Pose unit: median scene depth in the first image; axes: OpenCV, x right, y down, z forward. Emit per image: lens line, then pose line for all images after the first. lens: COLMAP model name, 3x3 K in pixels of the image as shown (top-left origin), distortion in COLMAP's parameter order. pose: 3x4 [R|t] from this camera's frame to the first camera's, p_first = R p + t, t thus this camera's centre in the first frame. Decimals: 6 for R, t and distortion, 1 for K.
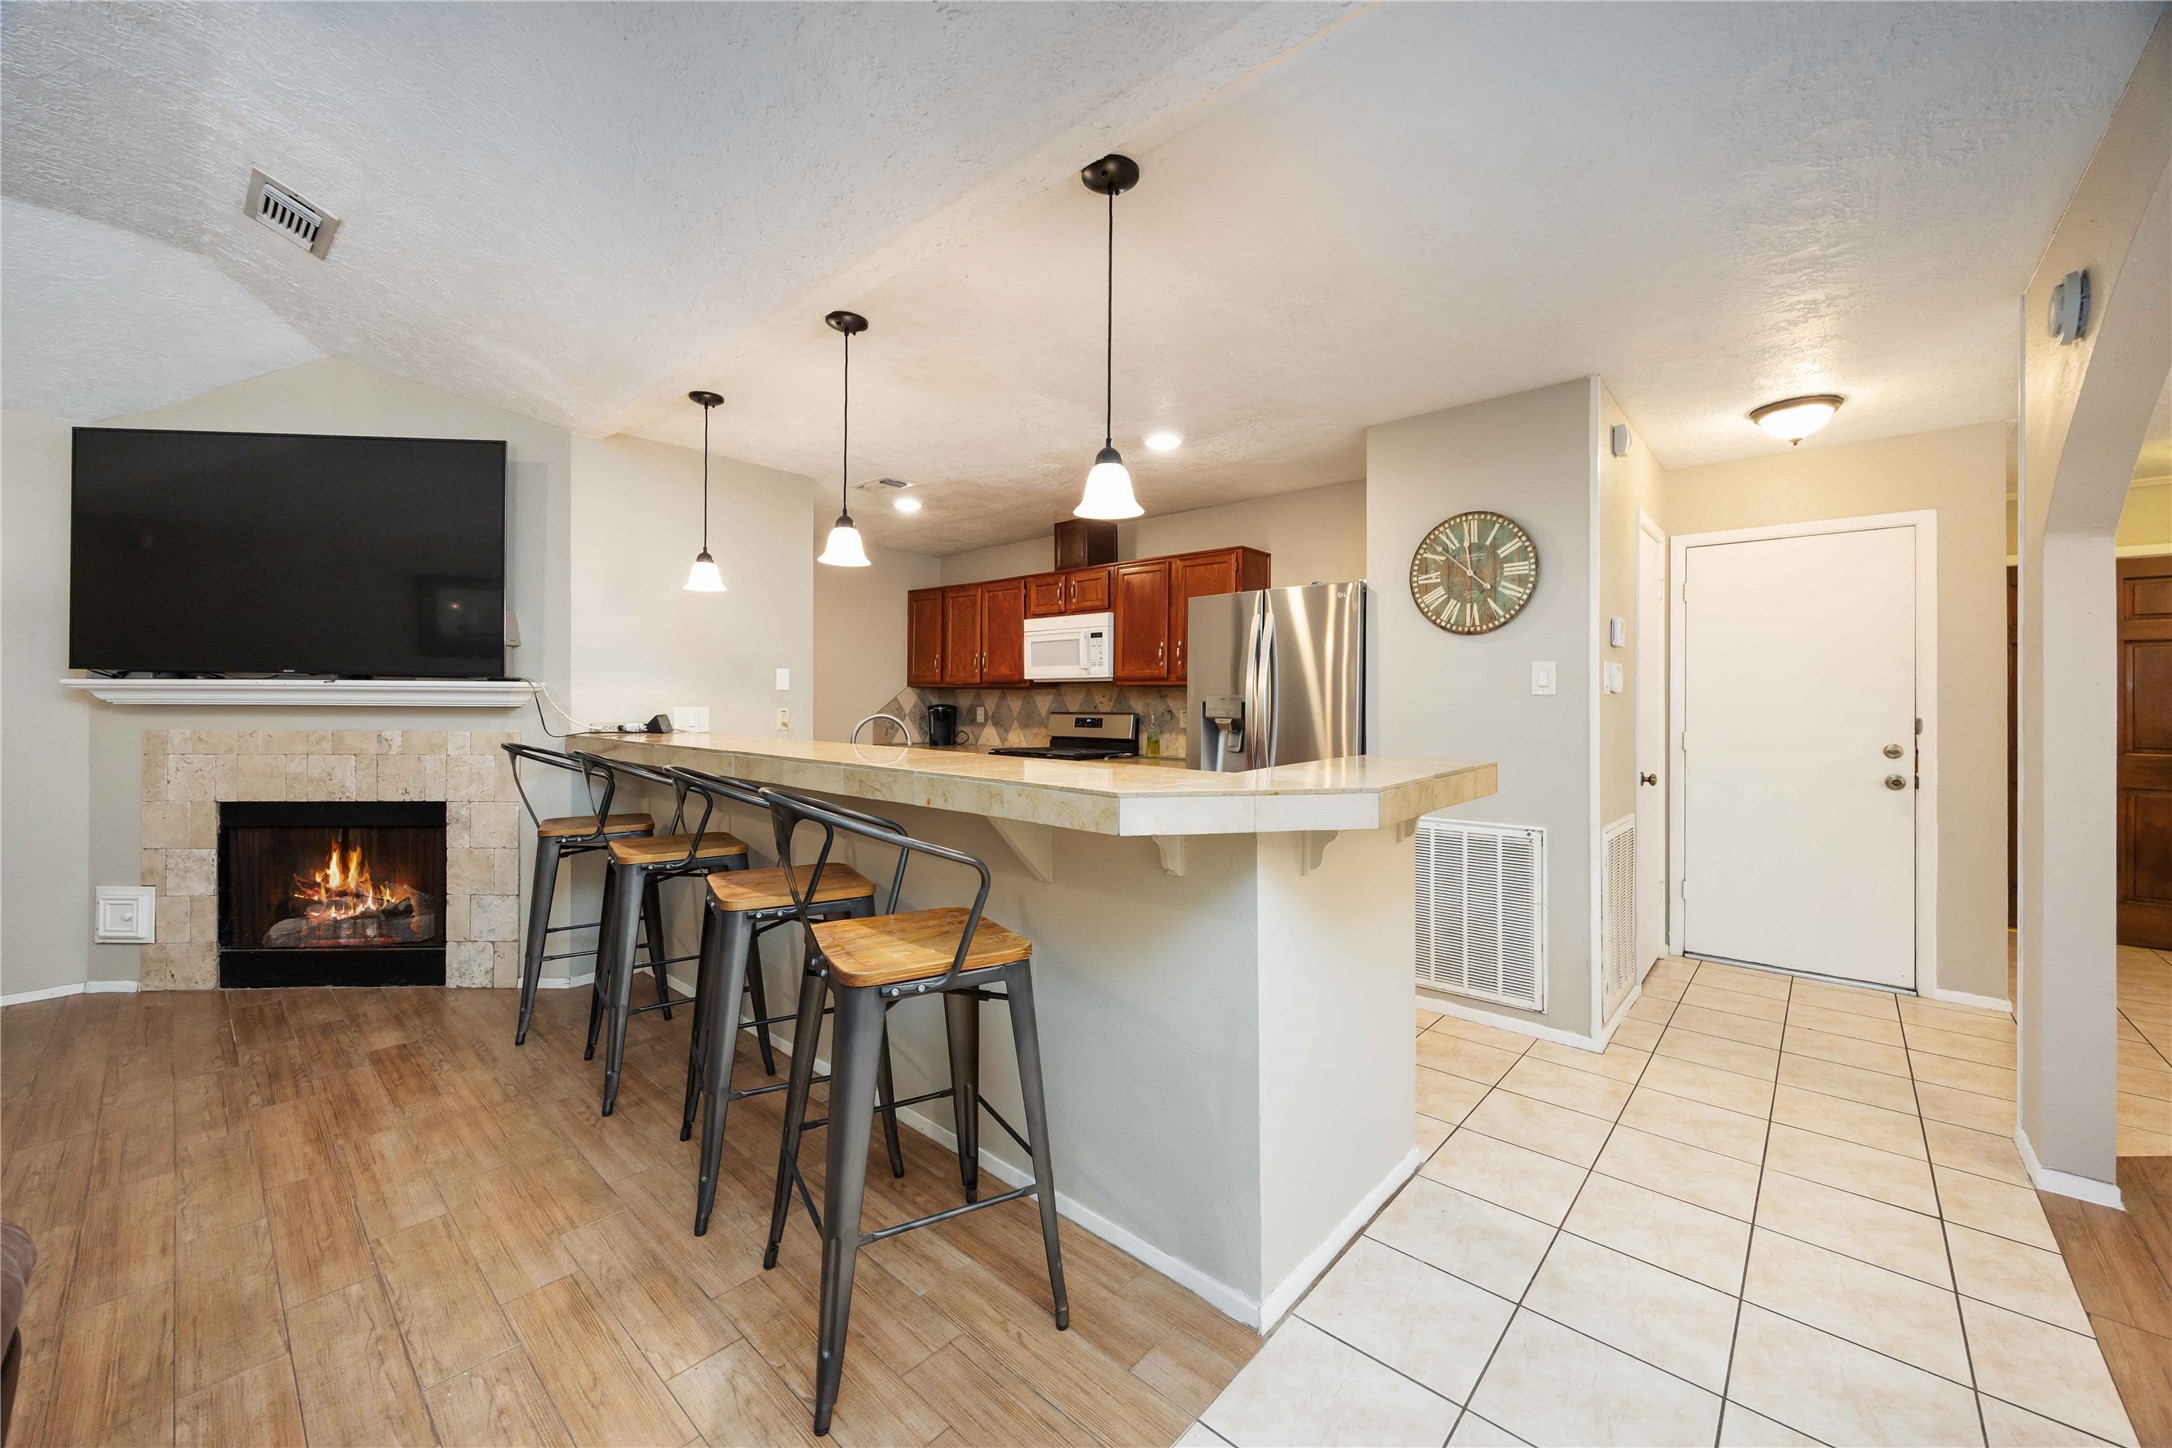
lens RADIAL K [[824.9, 0, 1080.5], [0, 824.9, 699.2], [0, 0, 1]] dist [-0.002264, -0.000472]
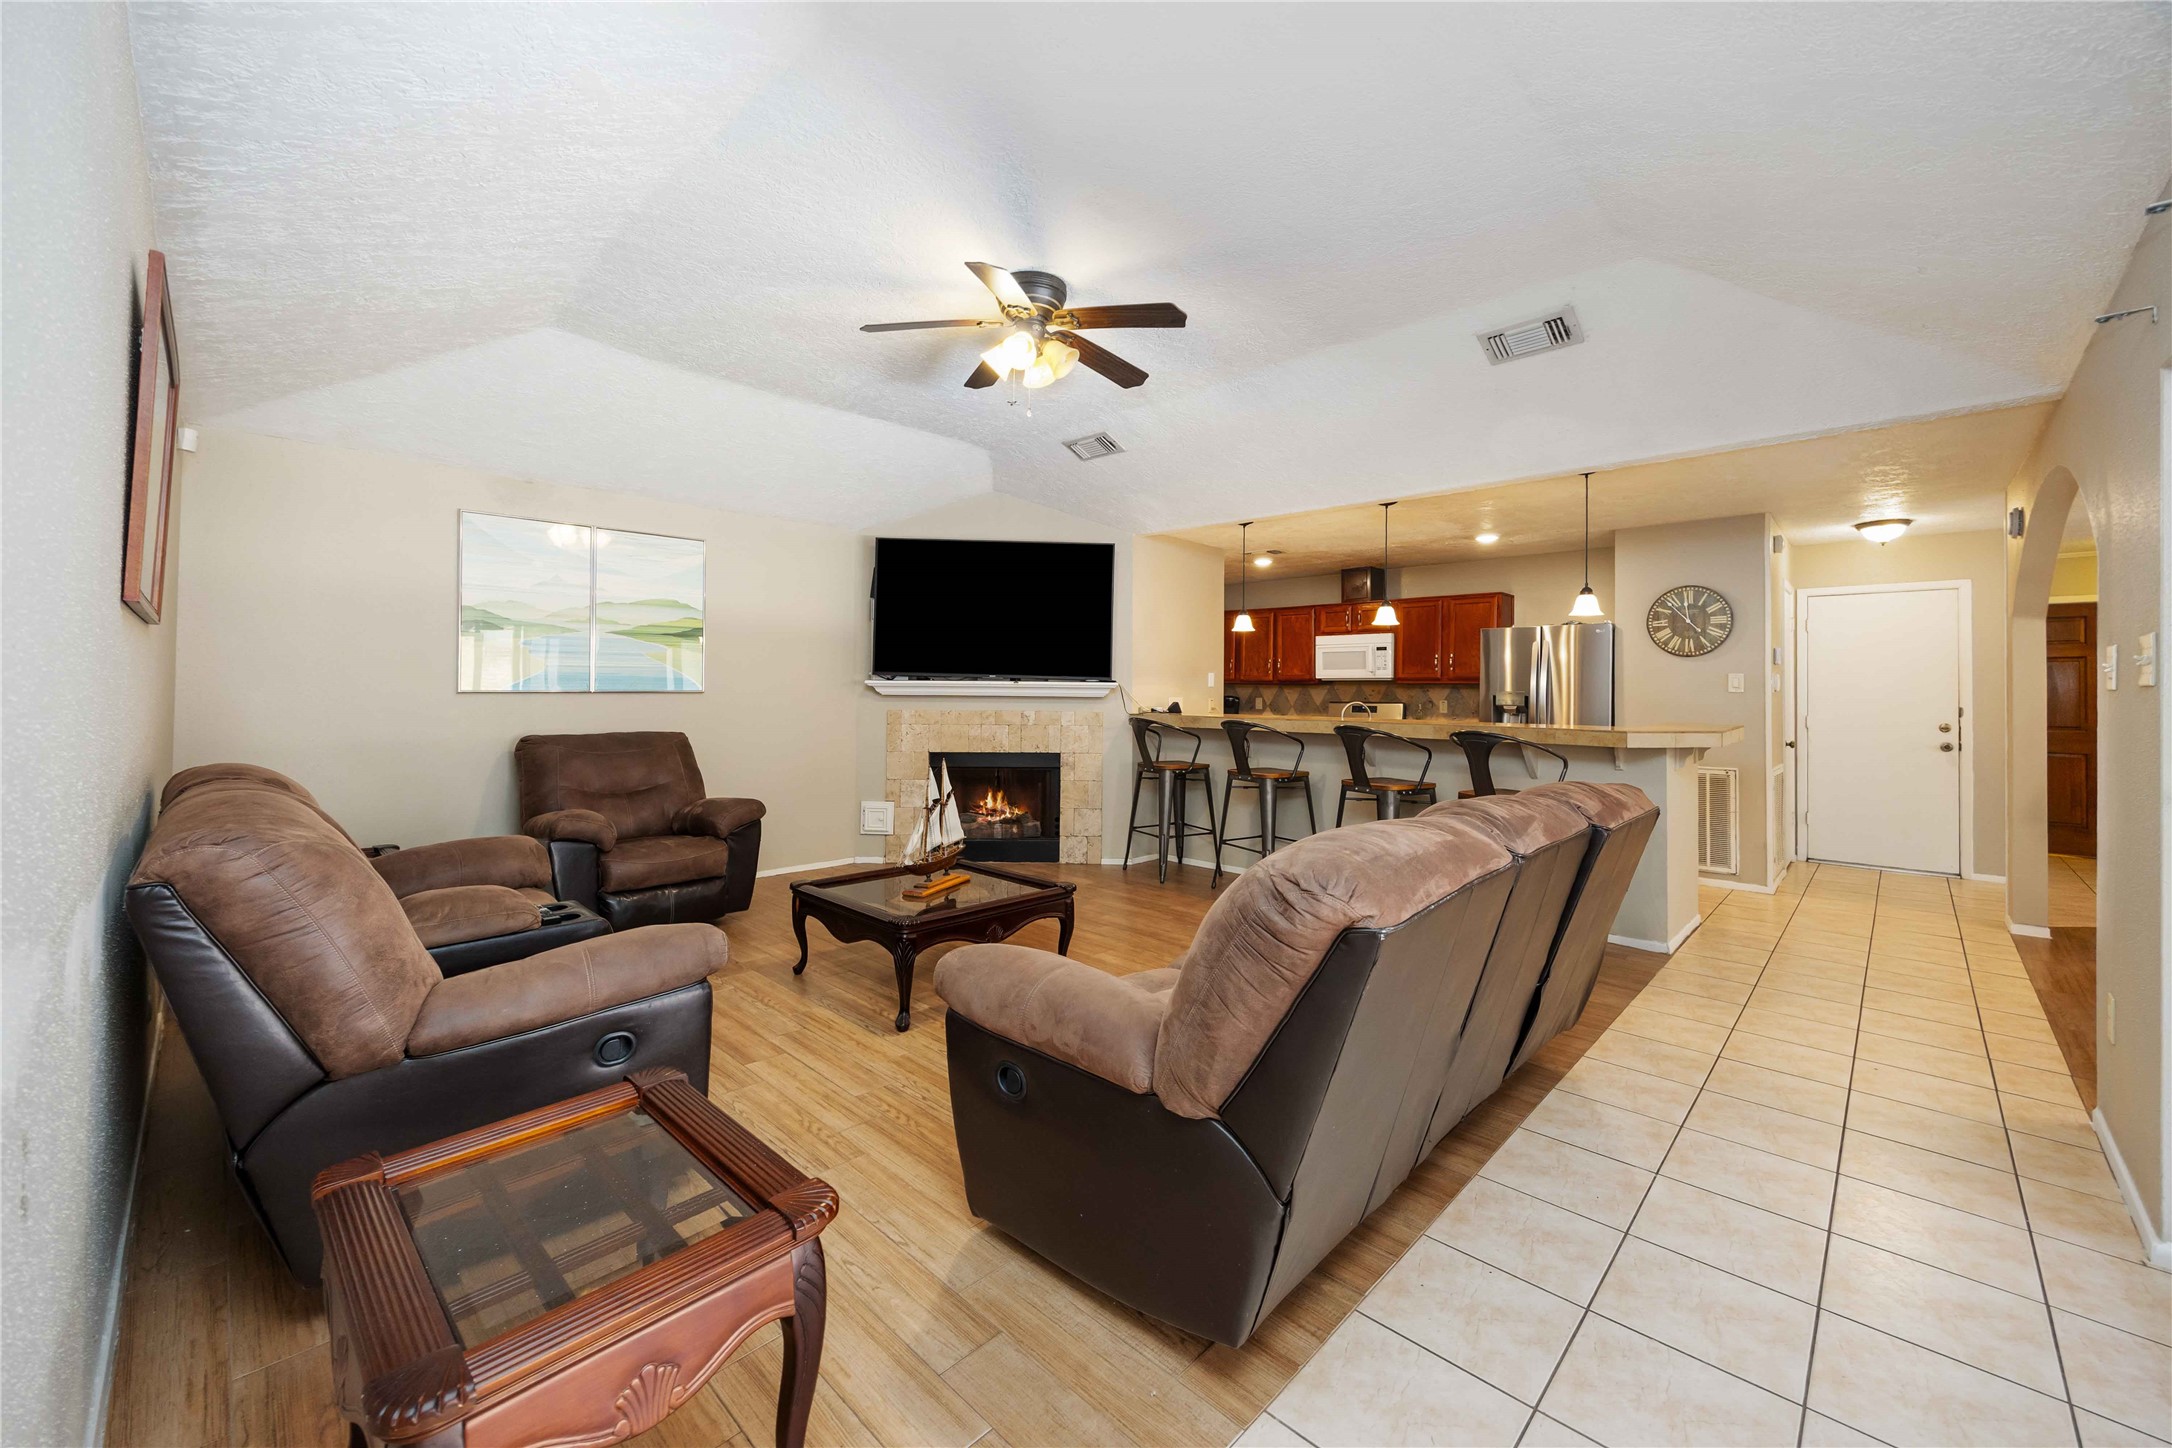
lens RADIAL K [[850.4, 0, 1088.3], [0, 850.4, 677.9], [0, 0, 1]] dist [0.000778, 0.000000]
pose [[0.999635, 0.003346, -0.026791, -0.704932], [-0.003736, 0.999888, -0.014523, -0.004326], [0.026739, 0.014618, 0.999536, -0.776873]]
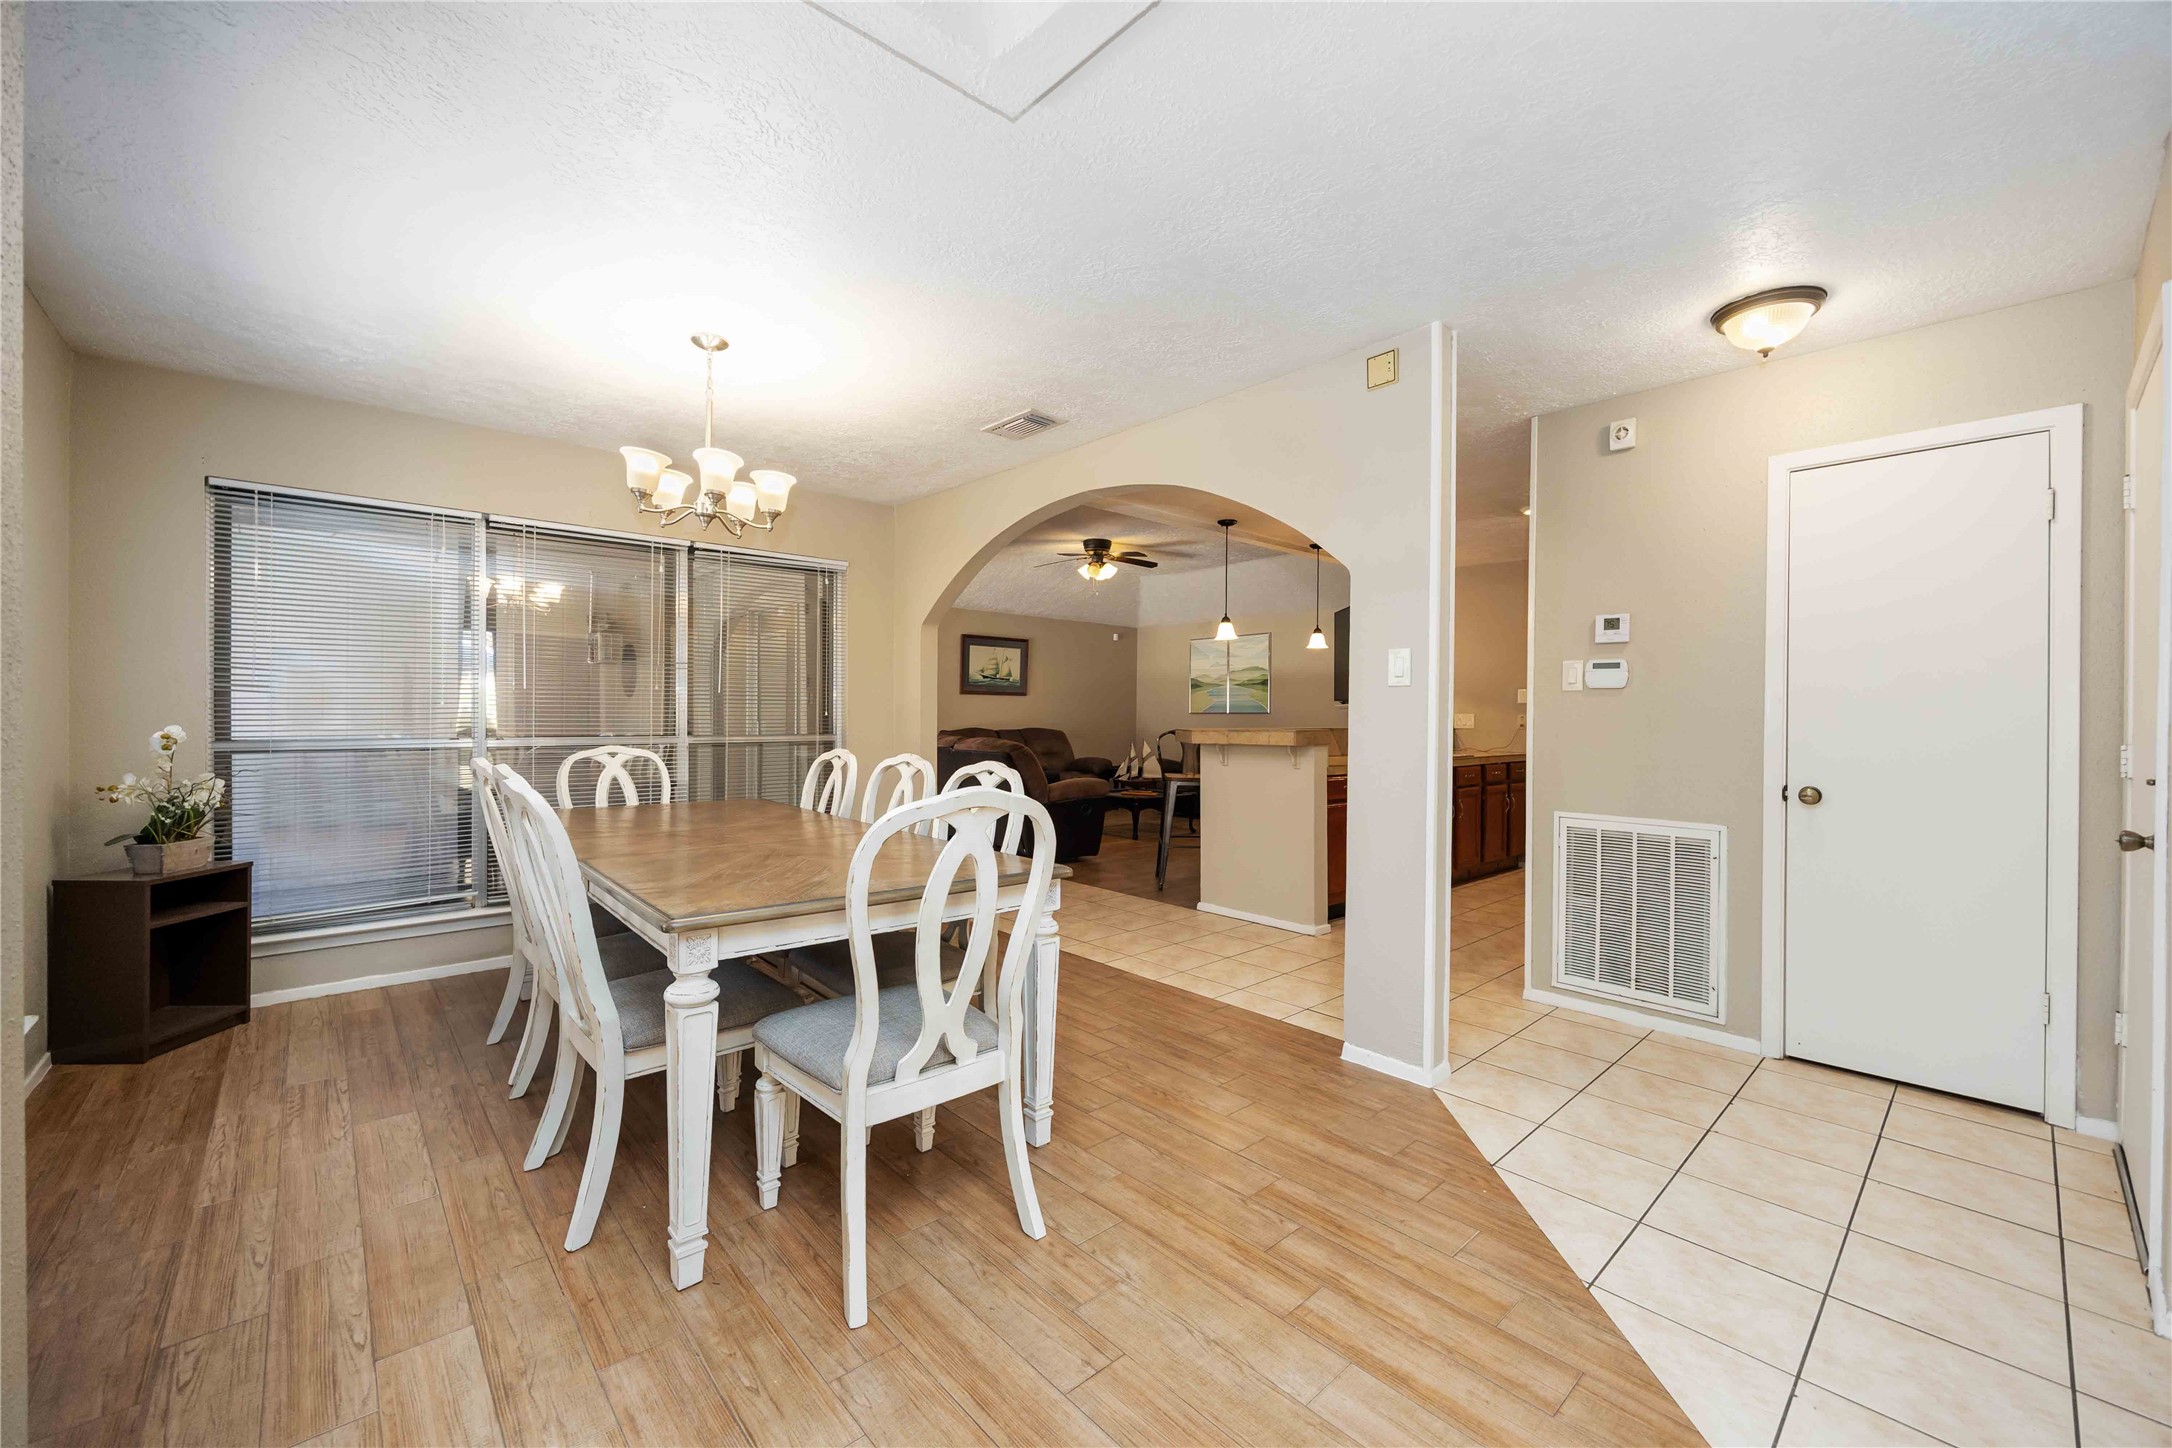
lens RADIAL K [[869.6, 0, 1072.3], [0, 869.6, 721.2], [0, 0, 1]] dist [-0.001693, -0.000305]
pose [[-0.112438, -0.000843, -0.993658, 1.706207], [-0.010385, 0.999946, 0.000327, 0.037695], [0.993604, 0.010356, -0.112441, 0.447583]]
